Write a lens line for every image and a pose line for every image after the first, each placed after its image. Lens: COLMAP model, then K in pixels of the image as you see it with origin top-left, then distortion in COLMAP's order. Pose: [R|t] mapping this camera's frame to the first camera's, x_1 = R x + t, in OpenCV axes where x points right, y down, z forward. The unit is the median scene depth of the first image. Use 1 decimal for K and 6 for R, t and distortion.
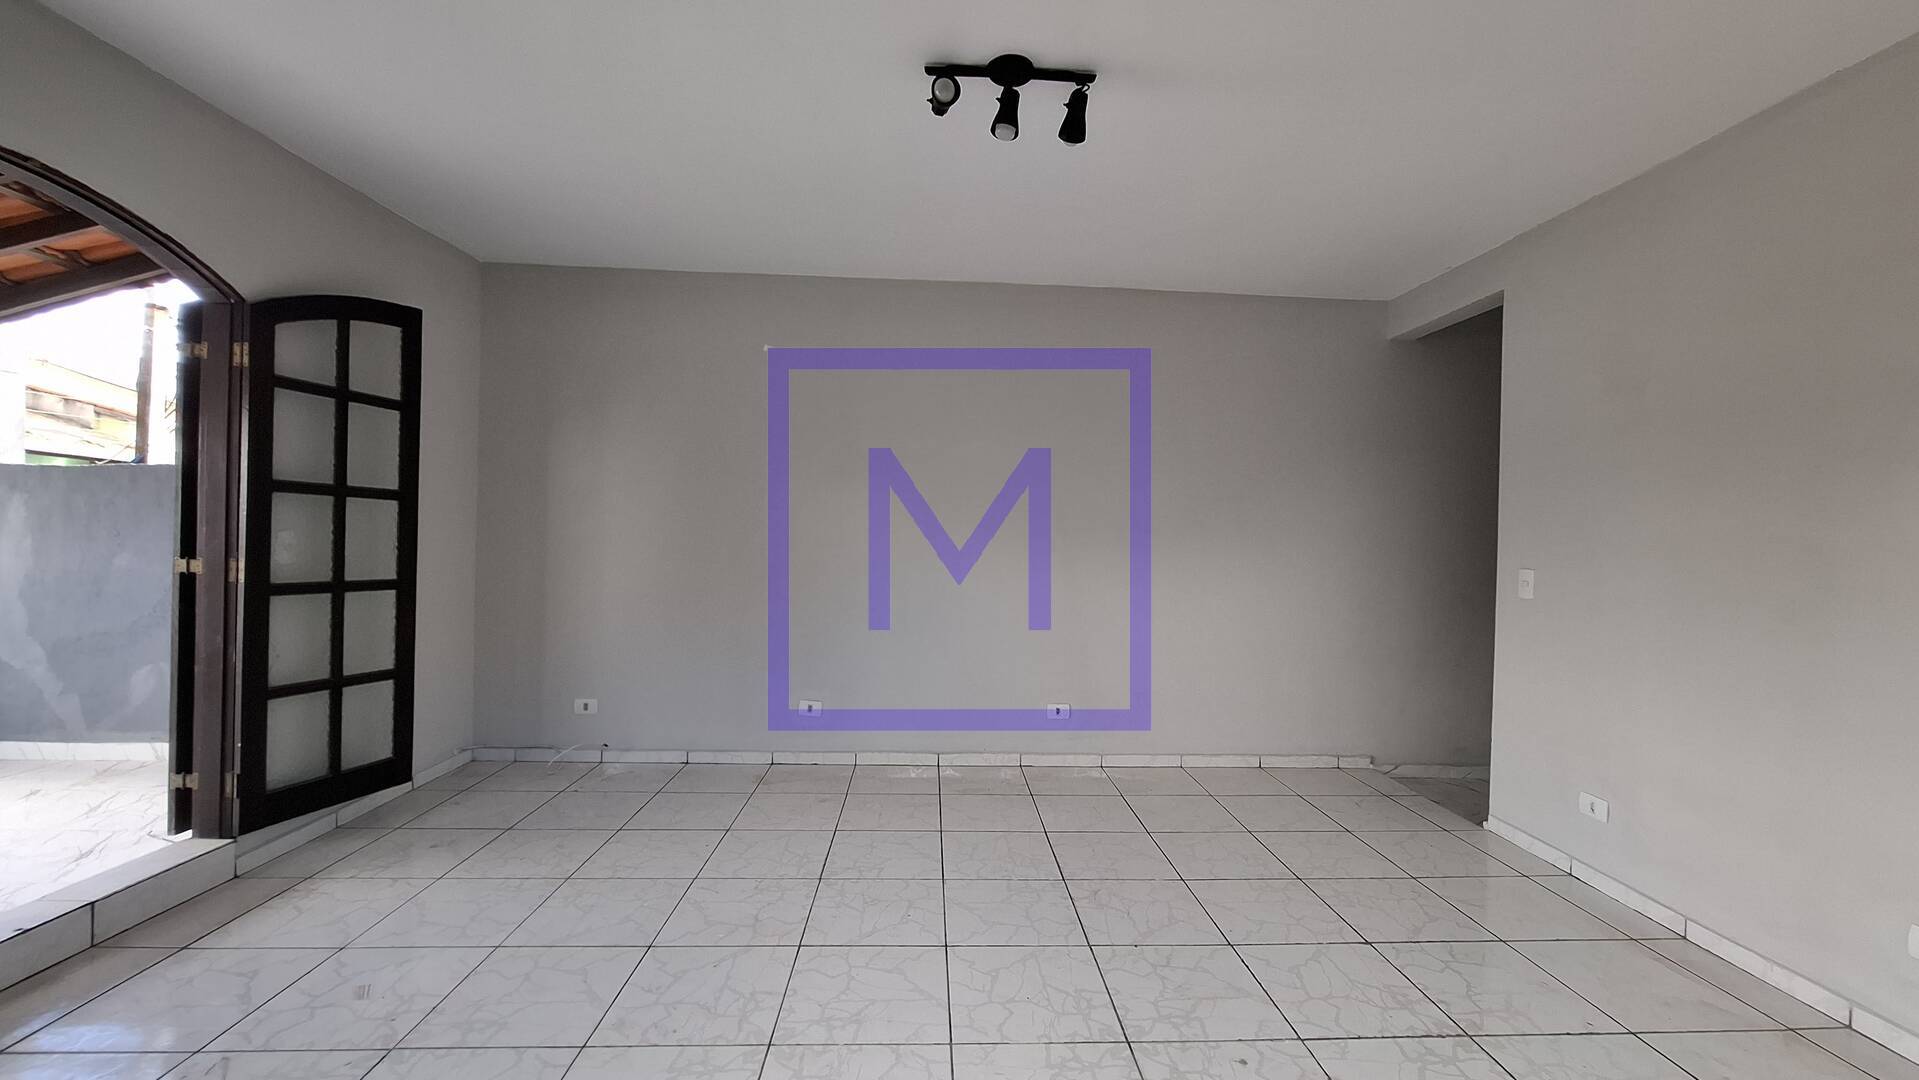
lens RADIAL K [[759.7, 0, 960.6], [0, 759.7, 533.3], [0, 0, 1]] dist [-0.008581, 0.003501]
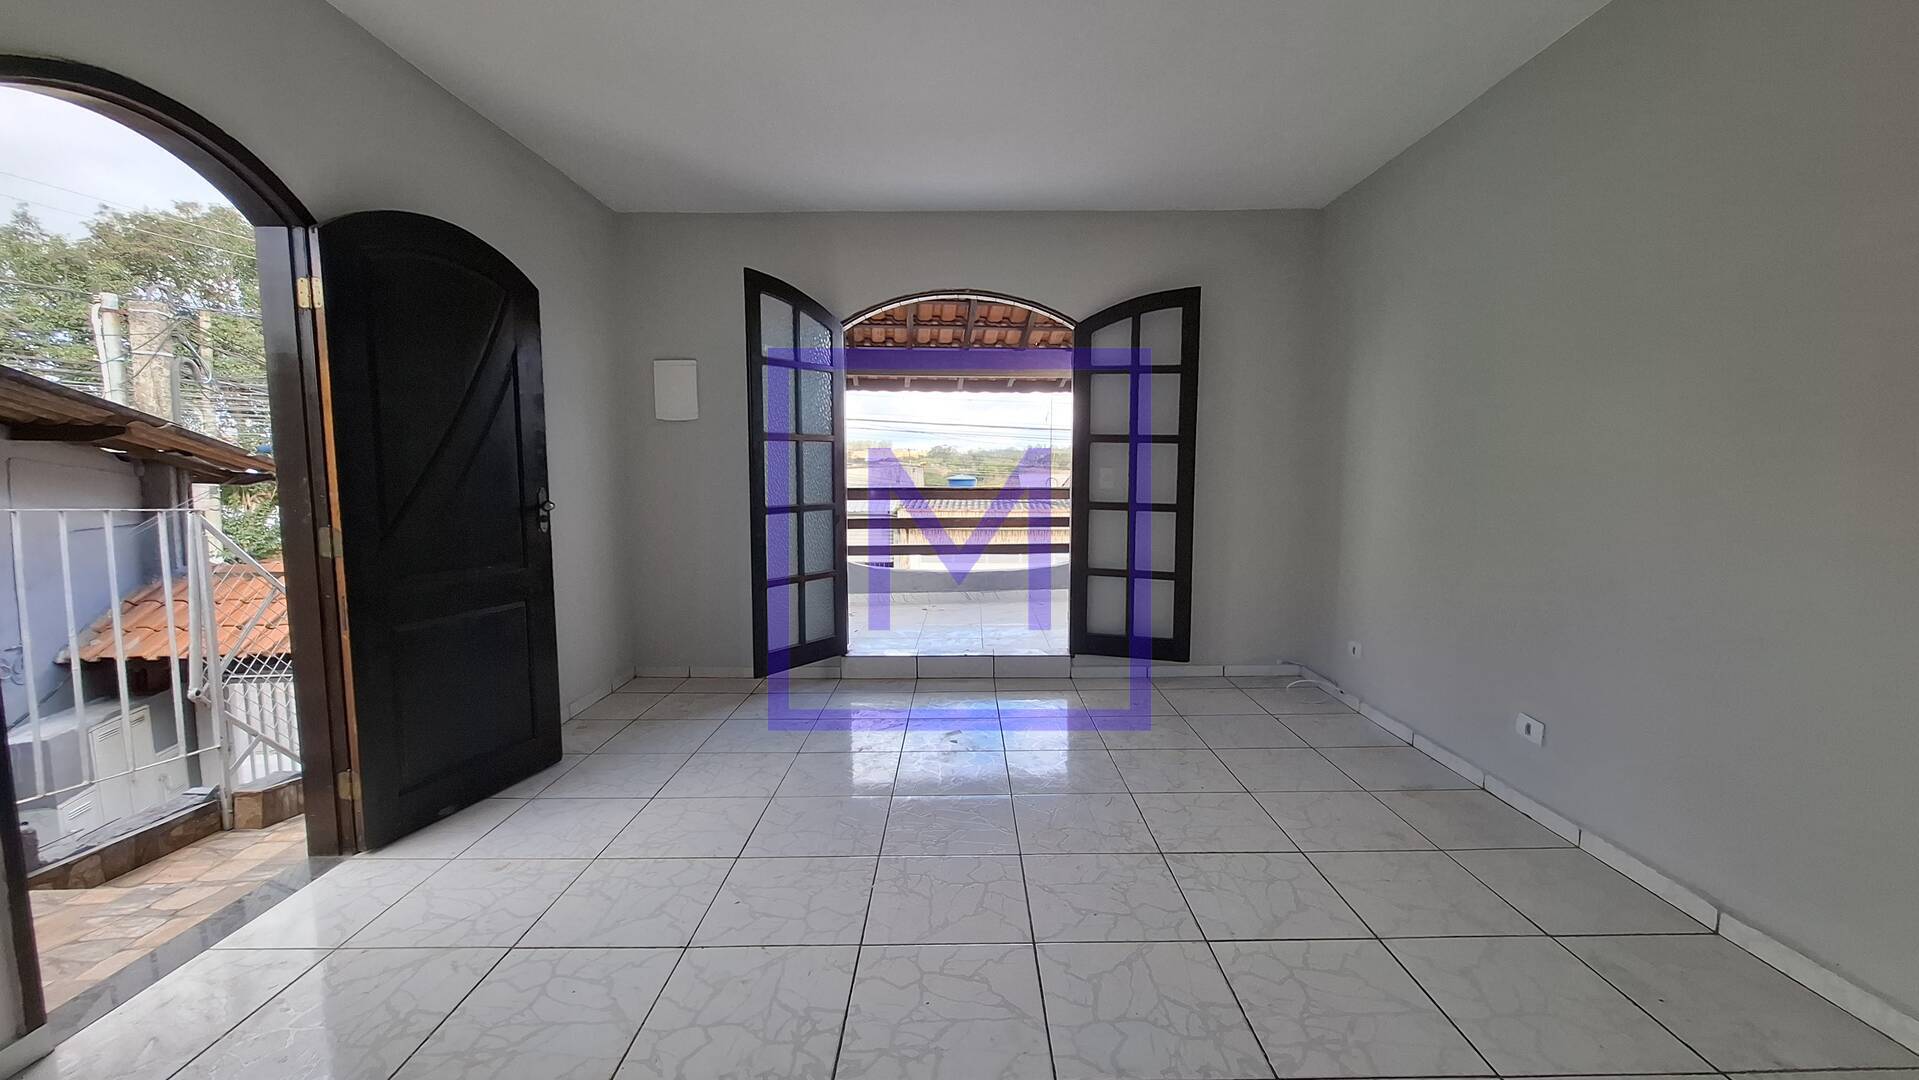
lens RADIAL K [[759.7, 0, 956.9], [0, 759.7, 533.0], [0, 0, 1]] dist [-0.008581, 0.003501]
pose [[-0.045621, 0.065286, -0.996823, 0.578229], [0.000456, 0.997863, 0.065334, 0.025118], [0.998959, 0.002526, -0.045554, 0.682865]]
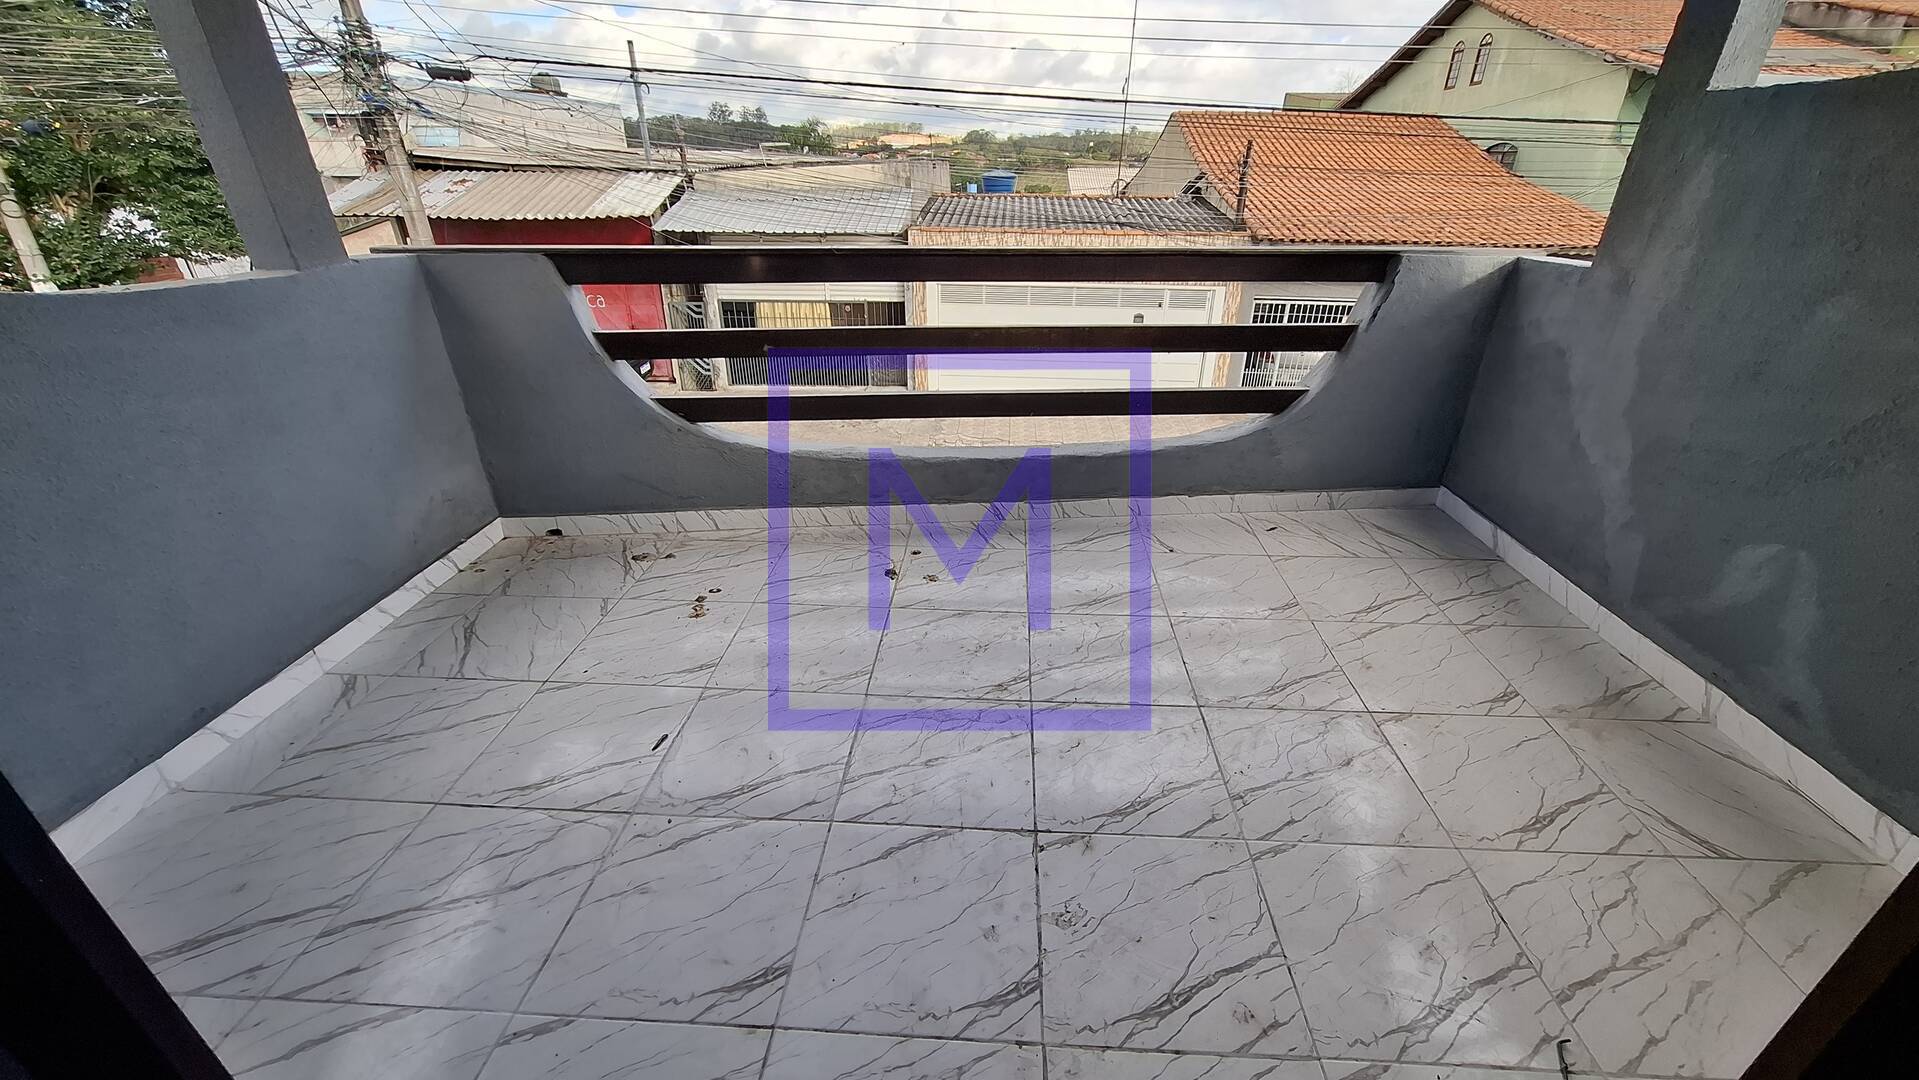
lens RADIAL K [[759.7, 0, 959.5], [0, 759.7, 542.9], [0, 0, 1]] dist [-0.008581, 0.003501]
pose [[-0.086964, 0.433034, -0.897173, -0.743103], [-0.009192, 0.900198, 0.435385, -0.039068], [0.996169, 0.046110, -0.074304, 0.642814]]
